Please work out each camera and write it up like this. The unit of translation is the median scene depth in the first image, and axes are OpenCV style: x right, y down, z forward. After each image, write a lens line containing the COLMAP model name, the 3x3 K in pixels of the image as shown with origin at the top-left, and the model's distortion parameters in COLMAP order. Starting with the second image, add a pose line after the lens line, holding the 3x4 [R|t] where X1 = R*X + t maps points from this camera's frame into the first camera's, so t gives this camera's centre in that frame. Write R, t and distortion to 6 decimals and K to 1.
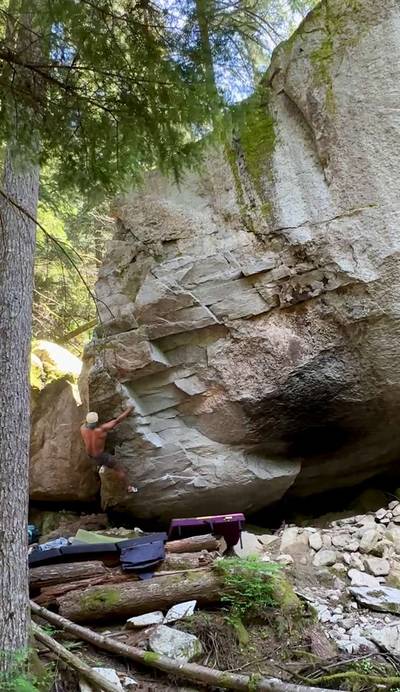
lens RADIAL K [[549.3, 0, 216.5], [0, 549.3, 392.9], [0, 0, 1]] dist [-0.003156, 0.018296]
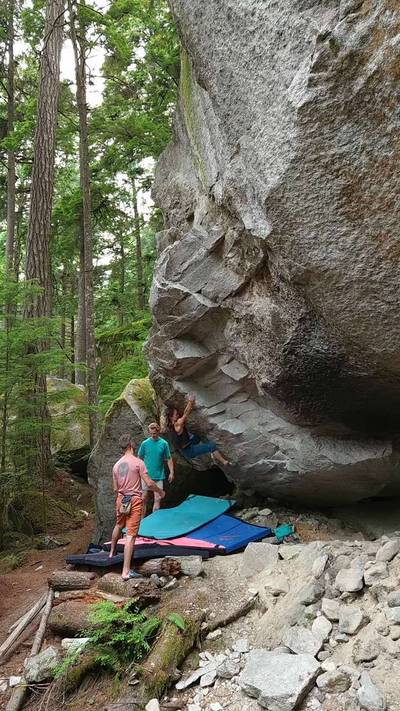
lens RADIAL K [[601.6, 0, 205.3], [0, 601.6, 358.2], [0, 0, 1]] dist [0.129328, -0.213893]
pose [[0.633309, -0.136389, -0.761786, 0.713322], [0.256440, 0.965720, 0.040291, -0.088836], [0.730177, -0.220869, 0.646575, 0.339825]]
